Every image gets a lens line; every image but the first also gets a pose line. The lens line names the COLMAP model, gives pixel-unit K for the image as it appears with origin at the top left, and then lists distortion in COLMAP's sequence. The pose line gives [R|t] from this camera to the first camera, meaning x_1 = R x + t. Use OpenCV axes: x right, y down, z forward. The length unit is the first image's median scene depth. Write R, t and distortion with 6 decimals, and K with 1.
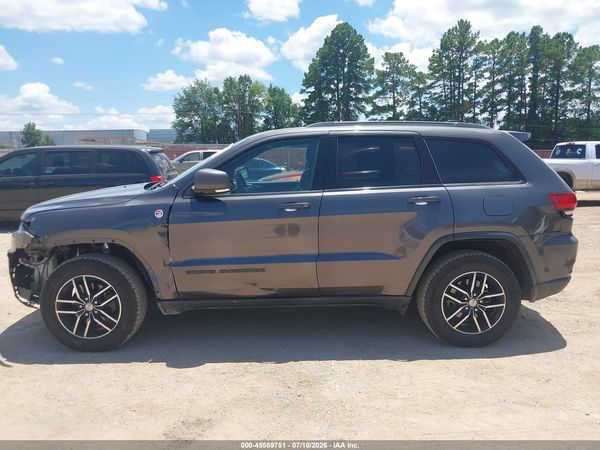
lens RADIAL K [[504.4, 0, 295.5], [0, 504.4, 222.0], [0, 0, 1]] dist [-0.000773, 0.004896]
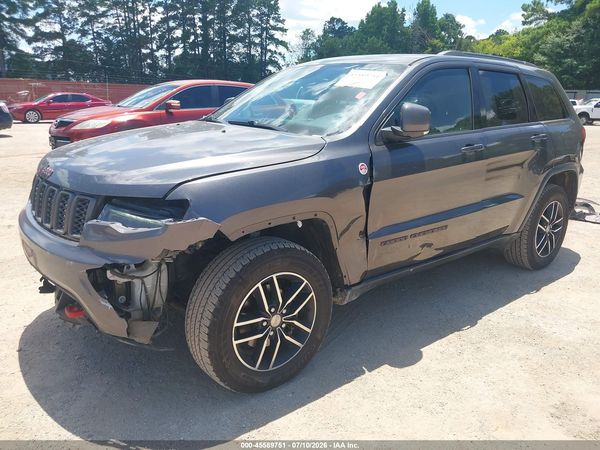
lens RADIAL K [[504.4, 0, 302.0], [0, 504.4, 222.0], [0, 0, 1]] dist [-0.000773, 0.004896]
pose [[0.771342, -0.135427, 0.621845, -0.632041], [0.061345, 0.988368, 0.139157, -0.036882], [-0.633458, -0.069190, 0.770677, 0.402845]]
